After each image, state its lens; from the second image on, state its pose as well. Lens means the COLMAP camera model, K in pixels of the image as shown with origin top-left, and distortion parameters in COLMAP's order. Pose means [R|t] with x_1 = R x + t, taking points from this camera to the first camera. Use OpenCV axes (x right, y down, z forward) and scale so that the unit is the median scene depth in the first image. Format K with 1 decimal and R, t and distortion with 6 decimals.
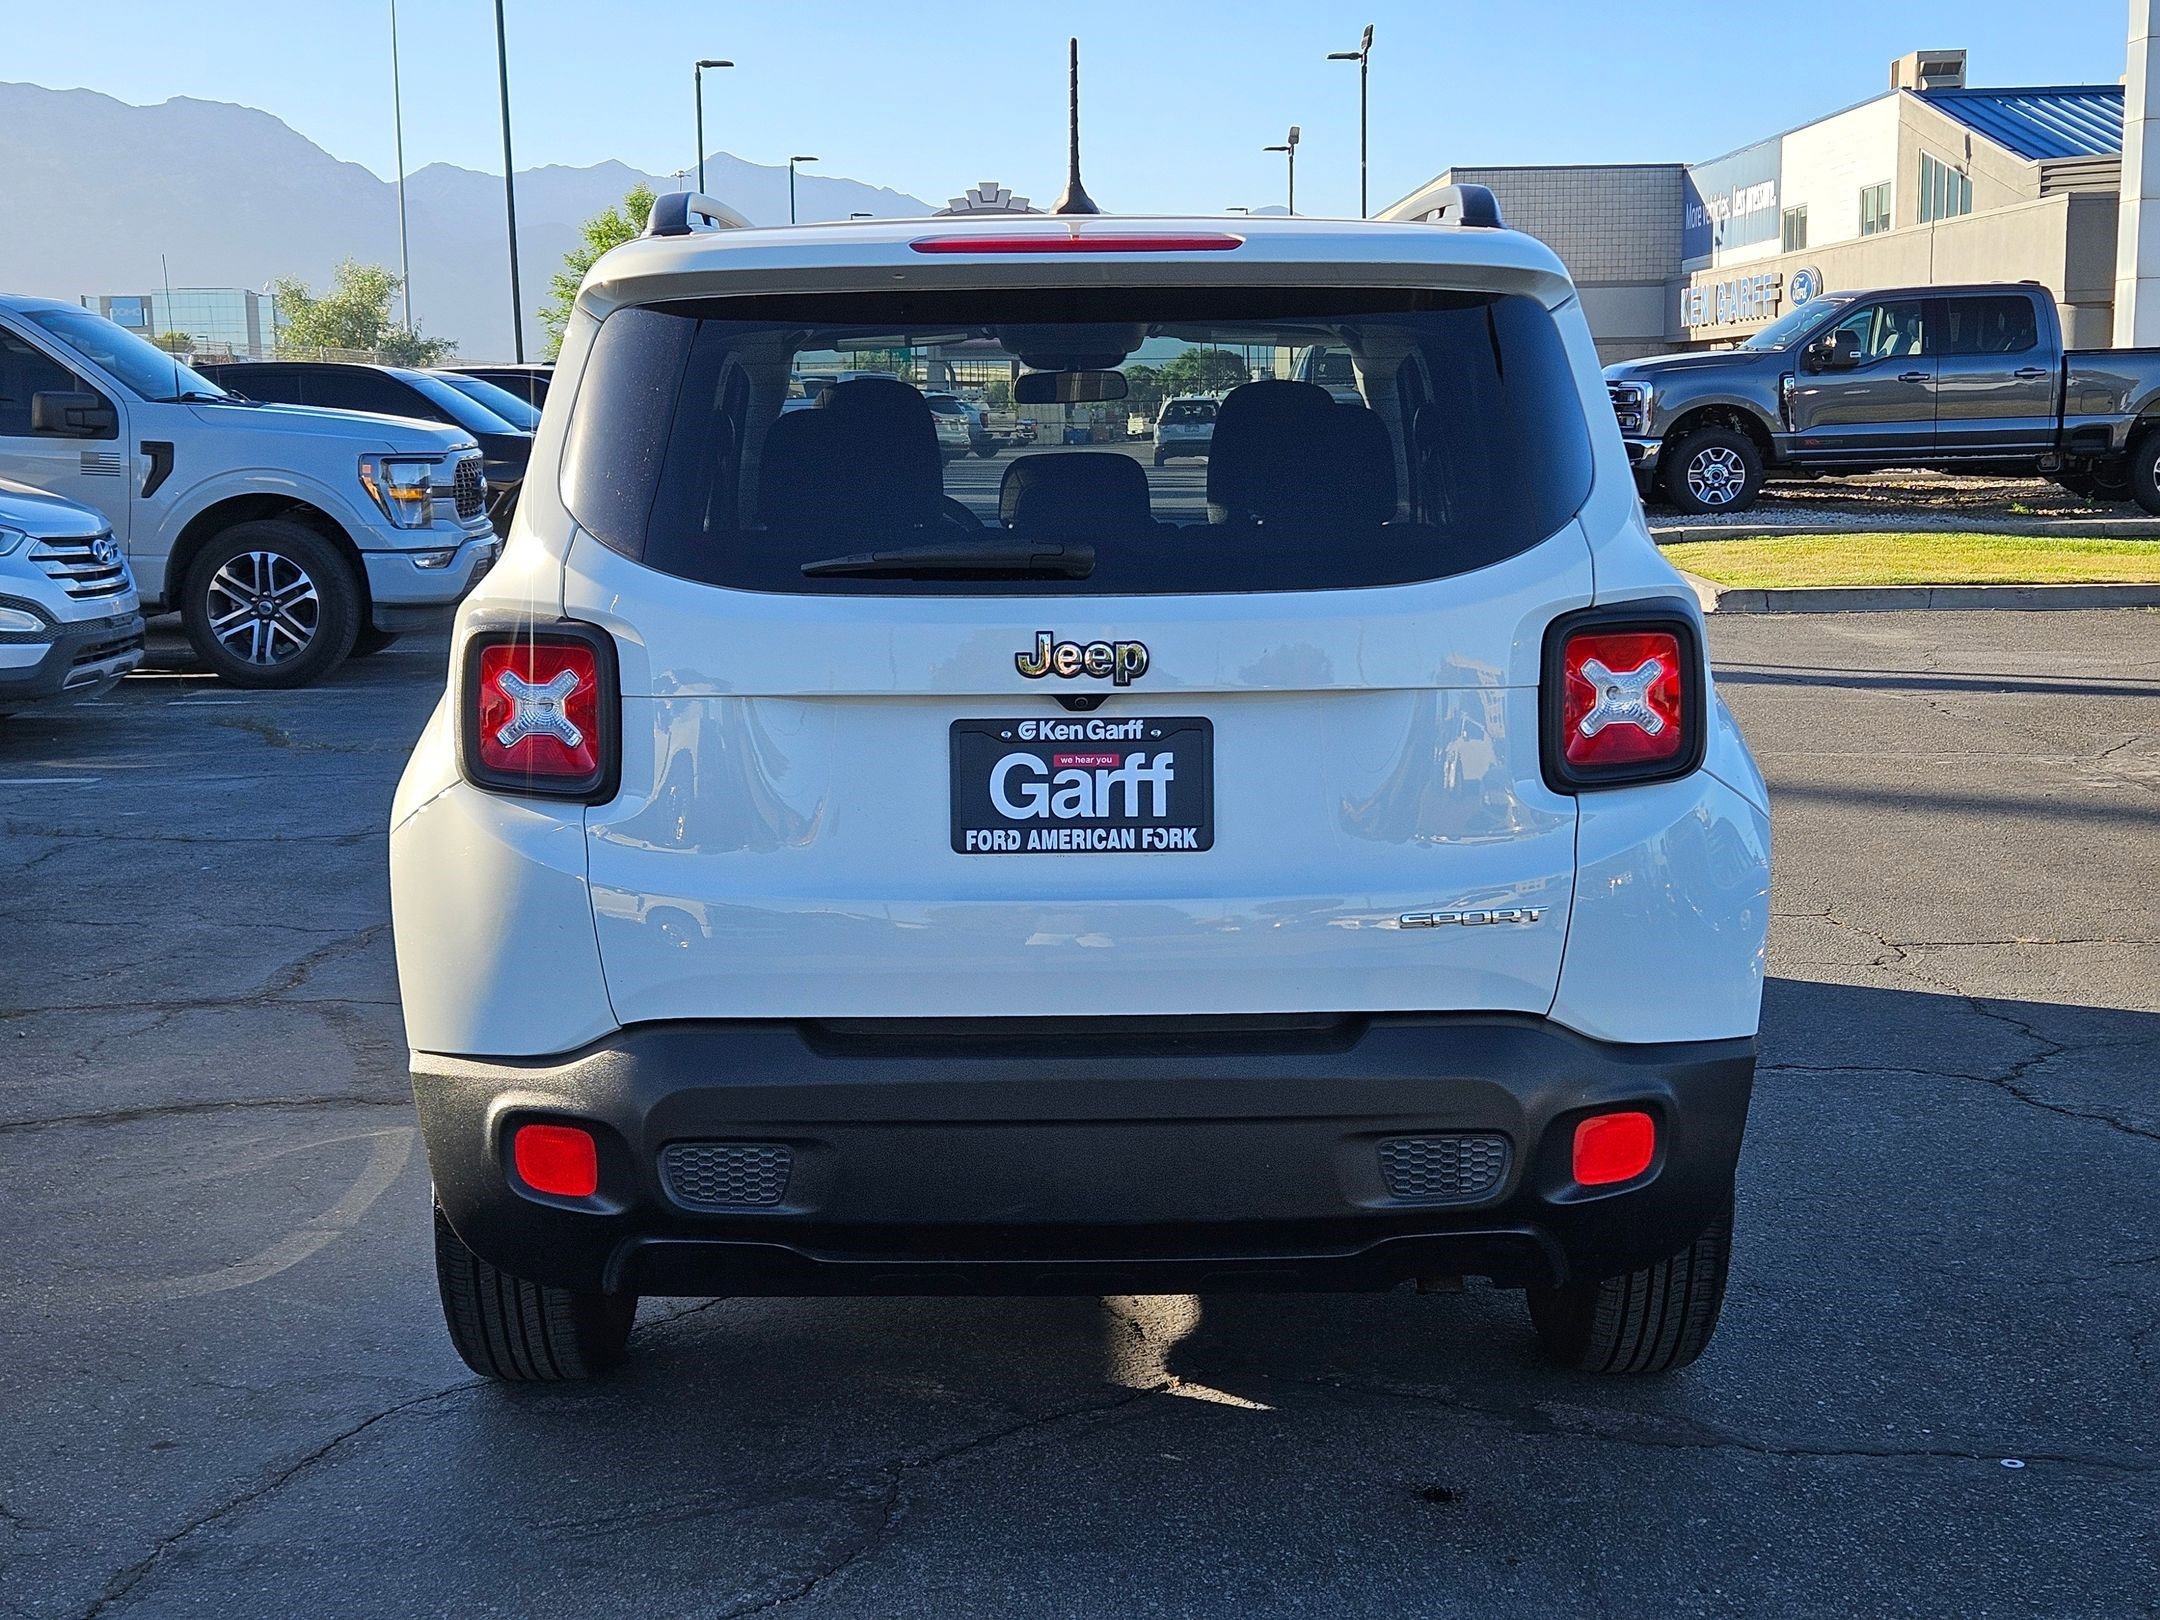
lens RADIAL K [[2880.3, 0, 1076.7], [0, 2880.3, 816.6], [0, 0, 1]] dist [0.085314, 0.000000]
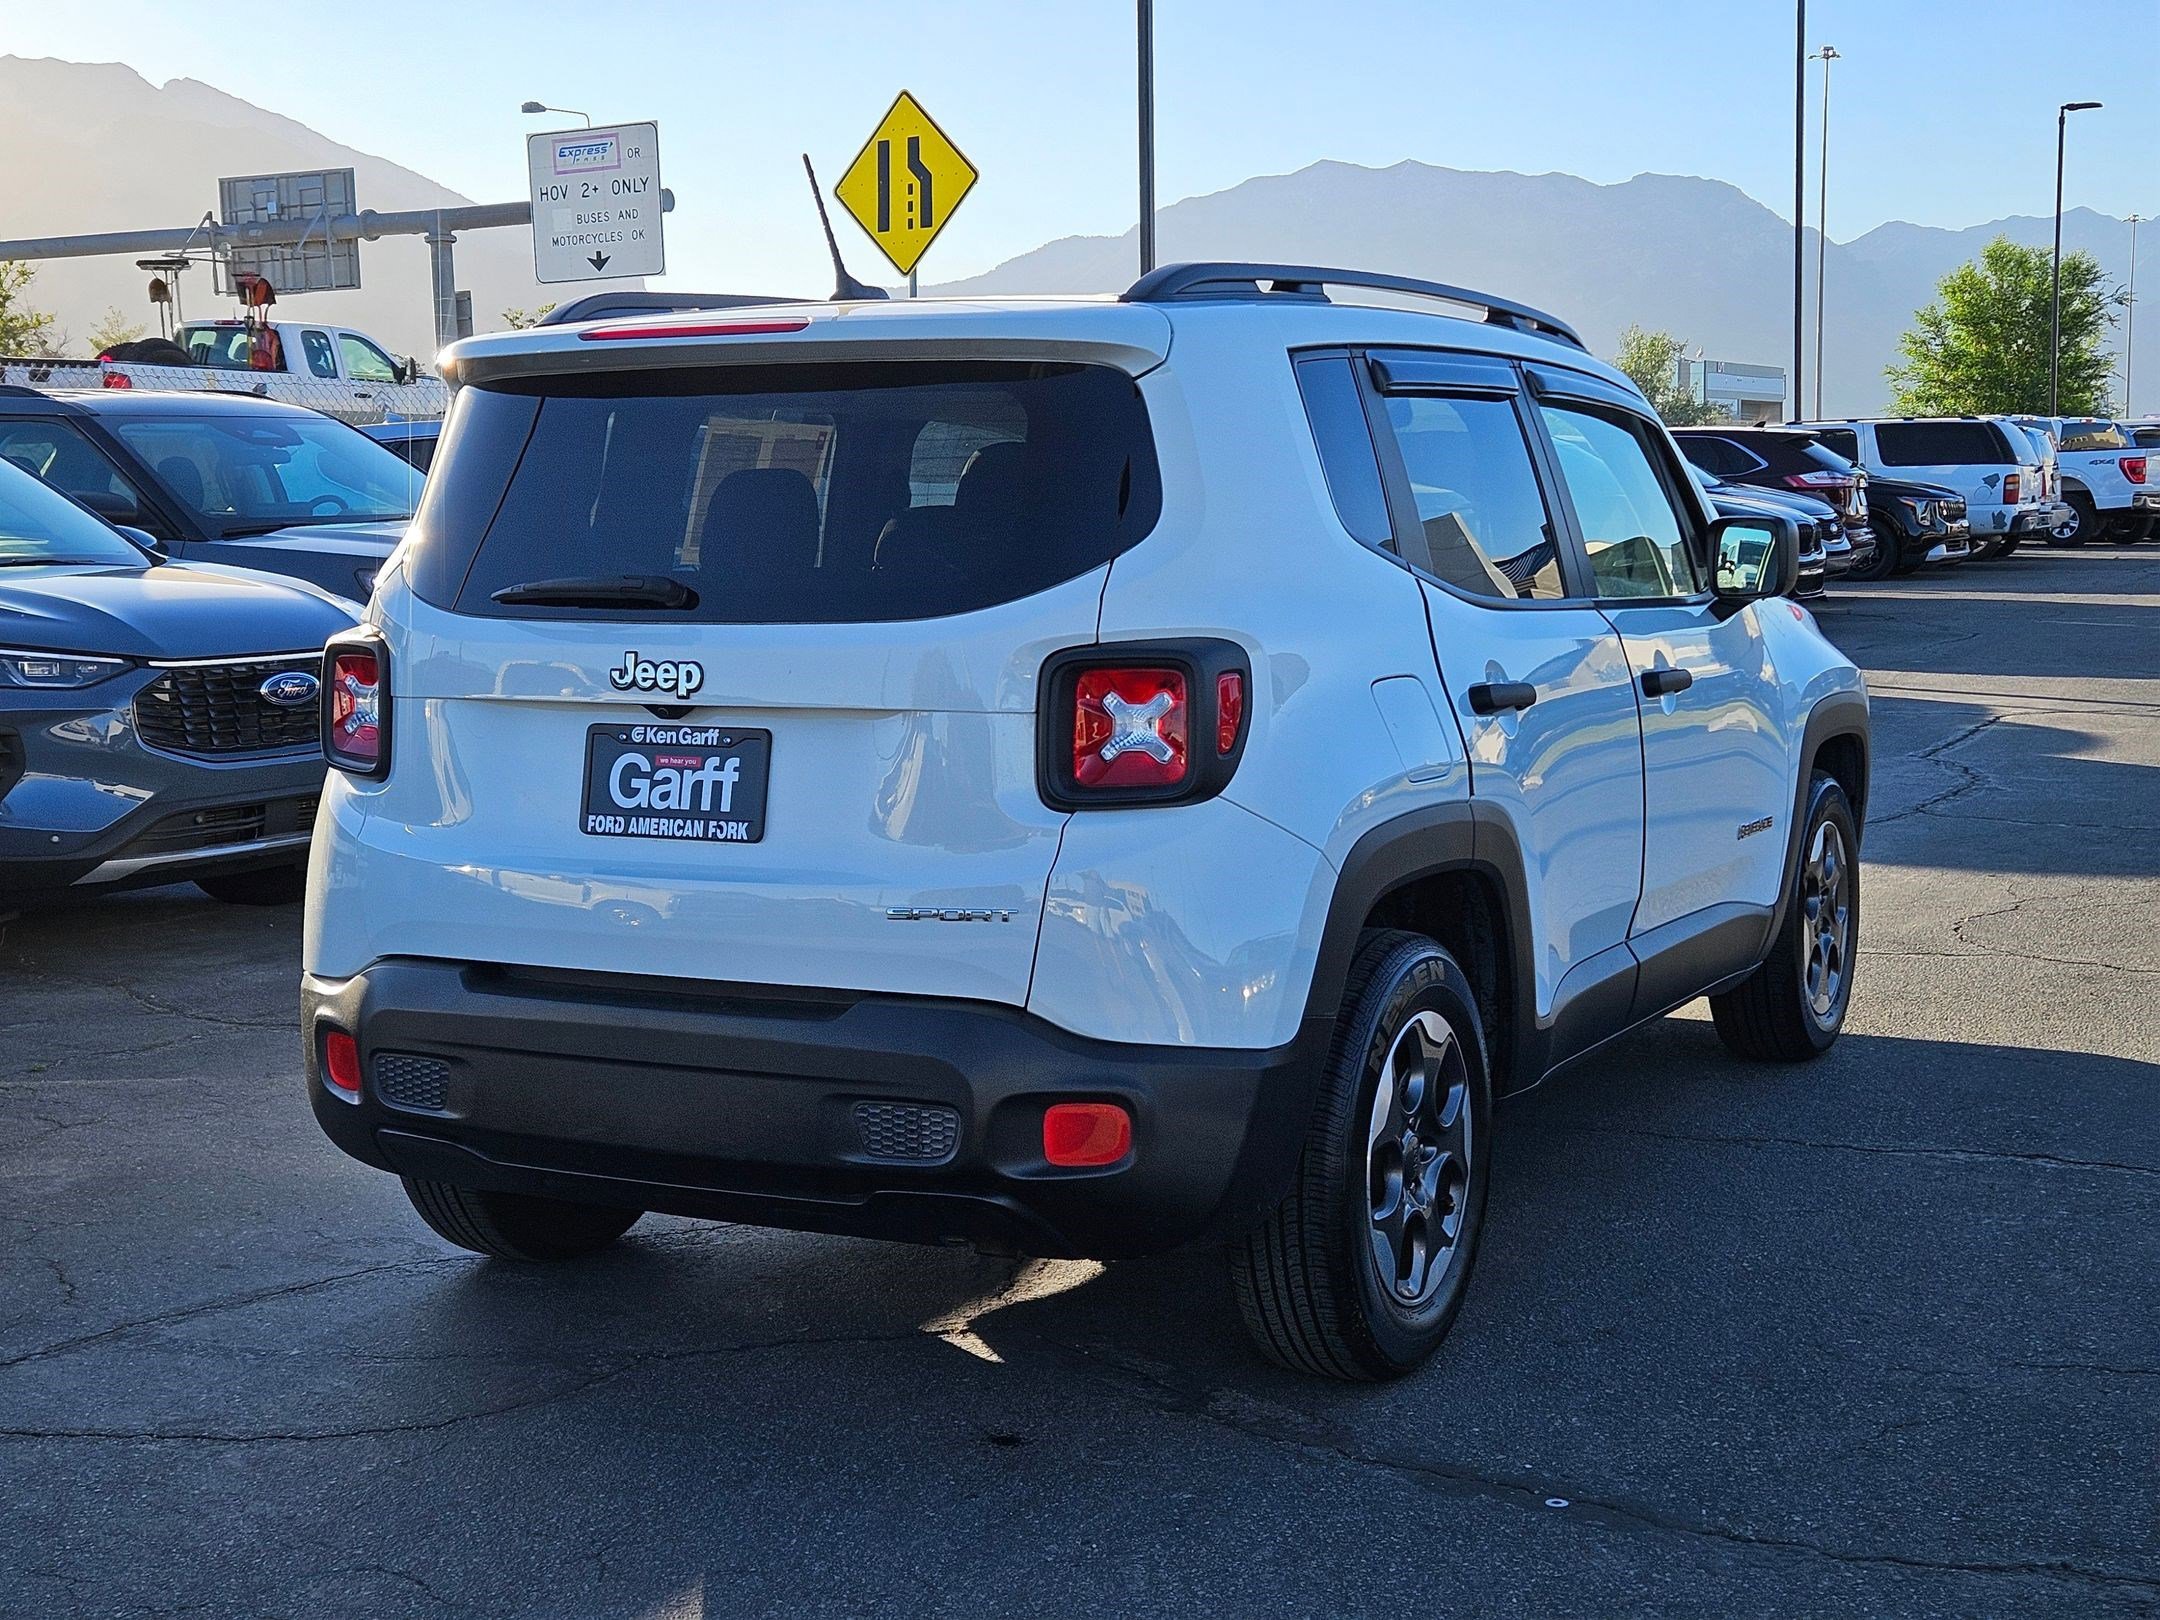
lens RADIAL K [[2880.3, 0, 1072.2], [0, 2880.3, 793.5], [0, 0, 1]] dist [0.085314, 0.000000]
pose [[0.883398, 0.046516, -0.466309, 0.701996], [-0.059827, 0.998114, -0.013775, 0.000346], [0.464788, 0.040066, 0.884515, 0.023228]]
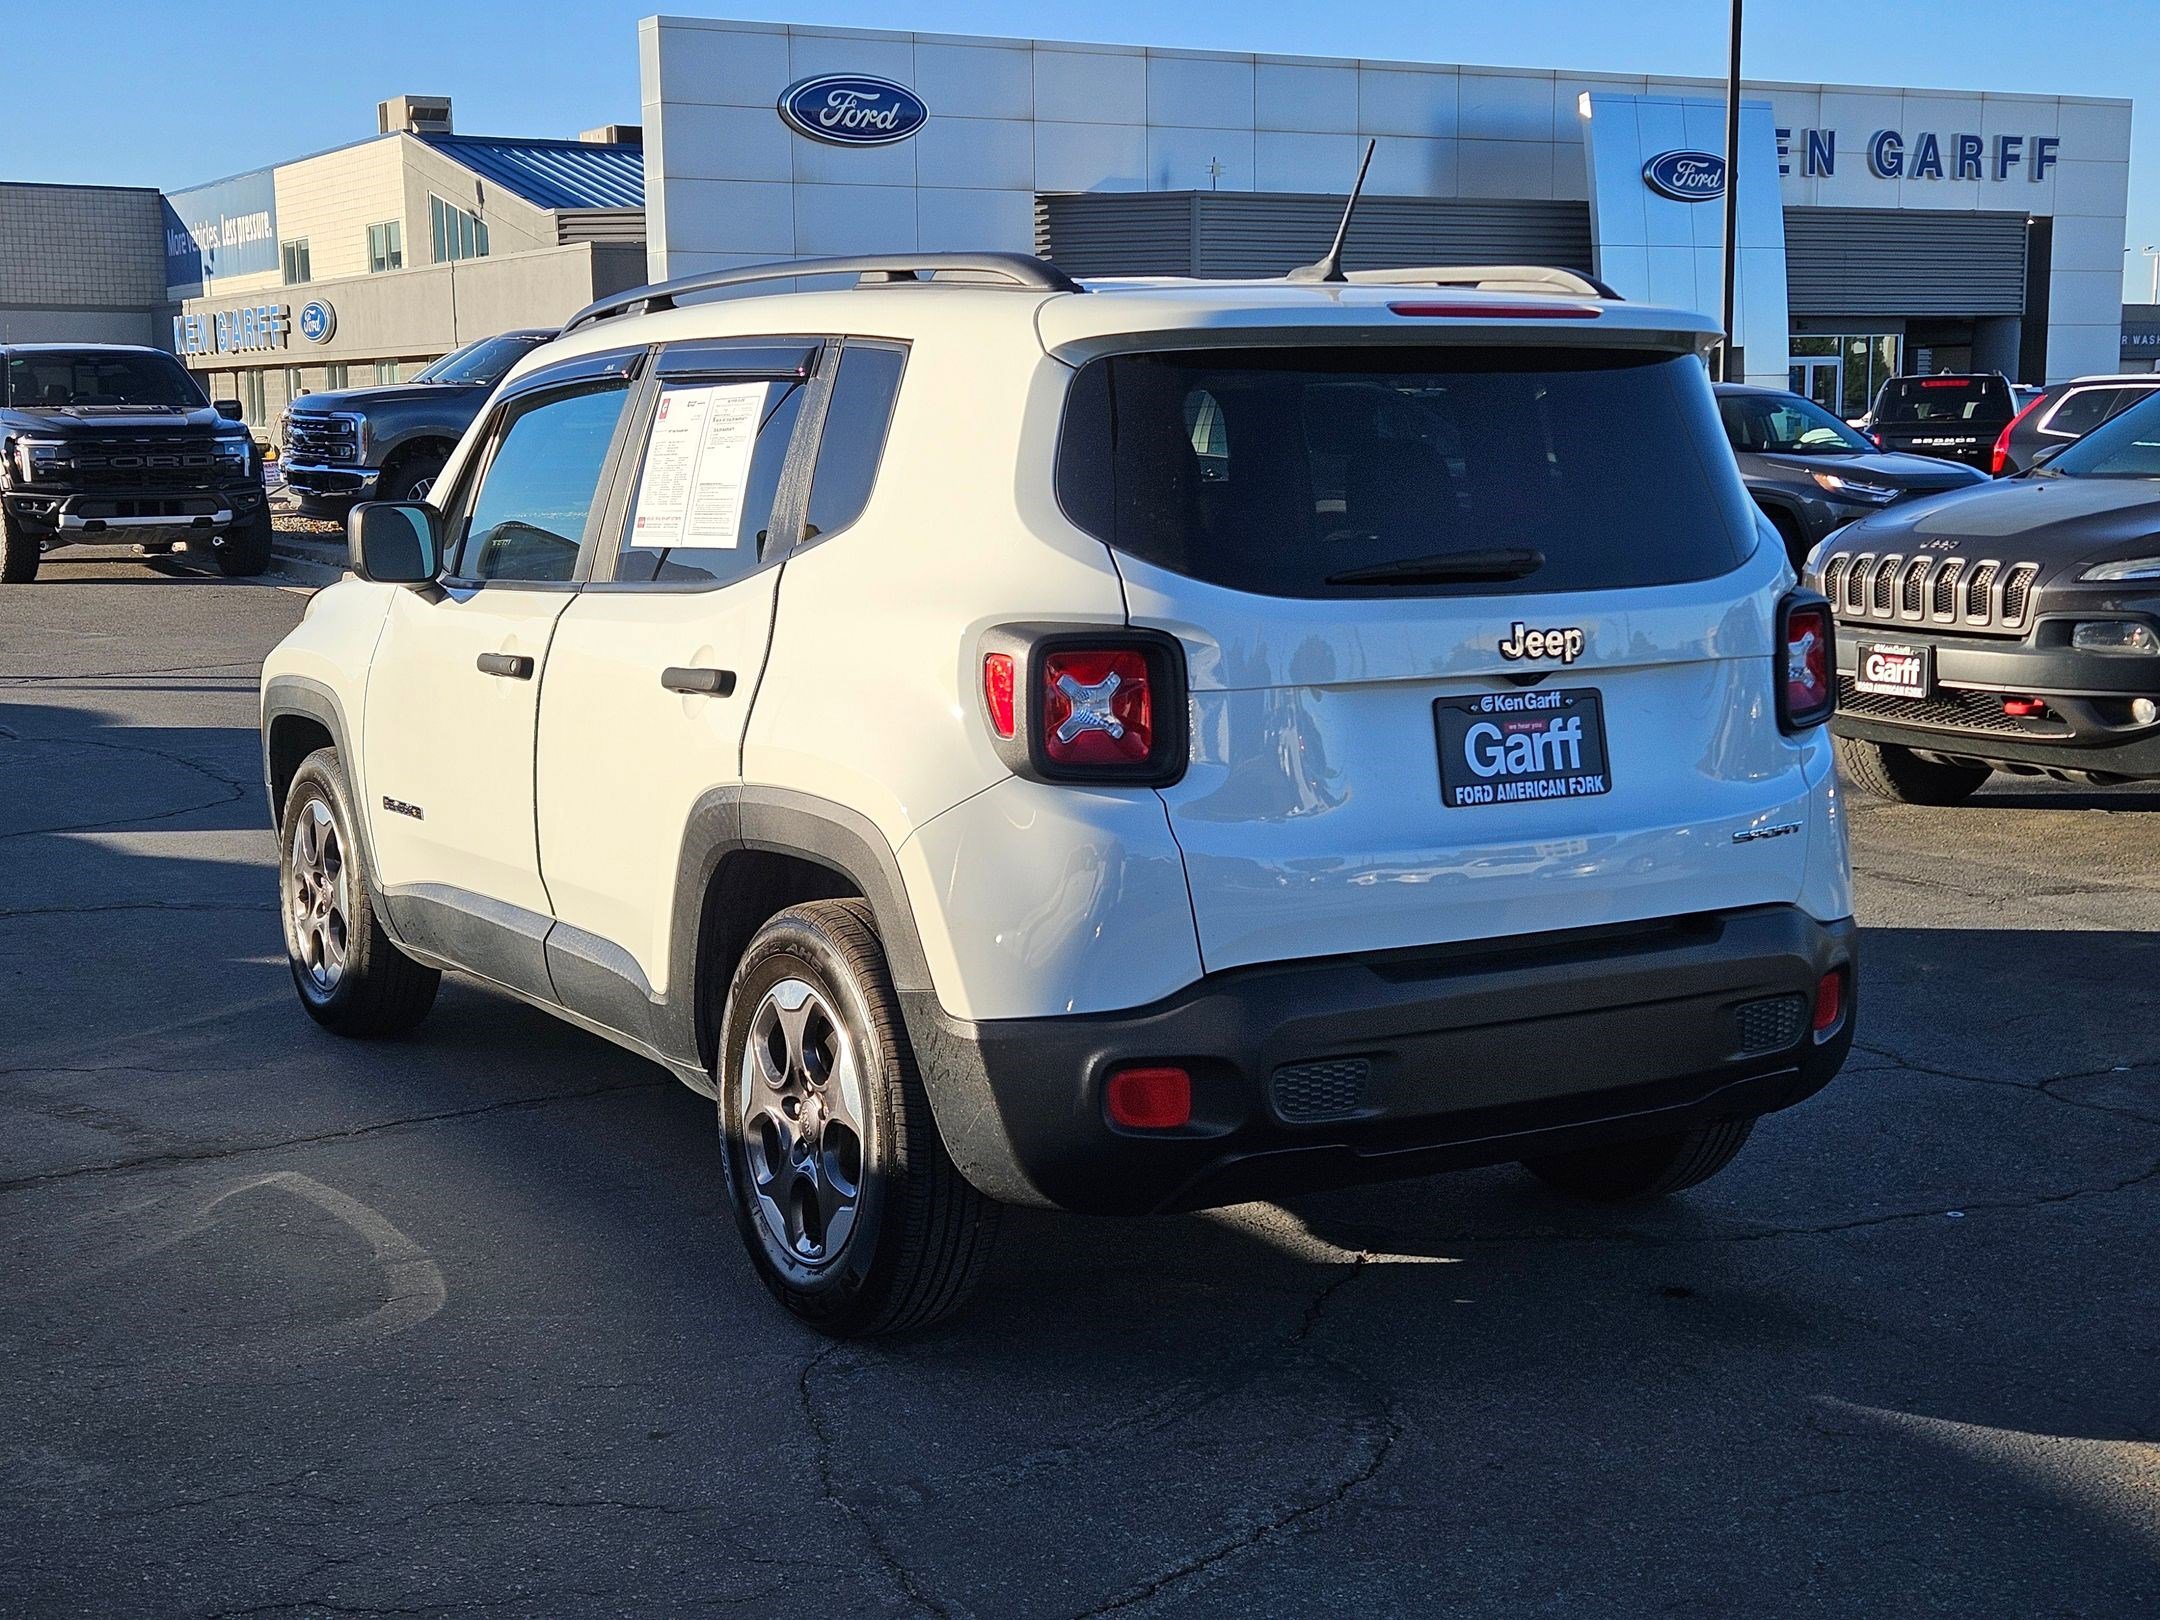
lens RADIAL K [[2880.3, 0, 1066.8], [0, 2880.3, 809.0], [0, 0, 1]] dist [0.085314, 0.000000]
pose [[0.864392, -0.062127, 0.498965, -0.788516], [0.068645, 0.997627, 0.005298, -0.004079], [-0.498110, 0.029672, 0.866606, 0.022926]]
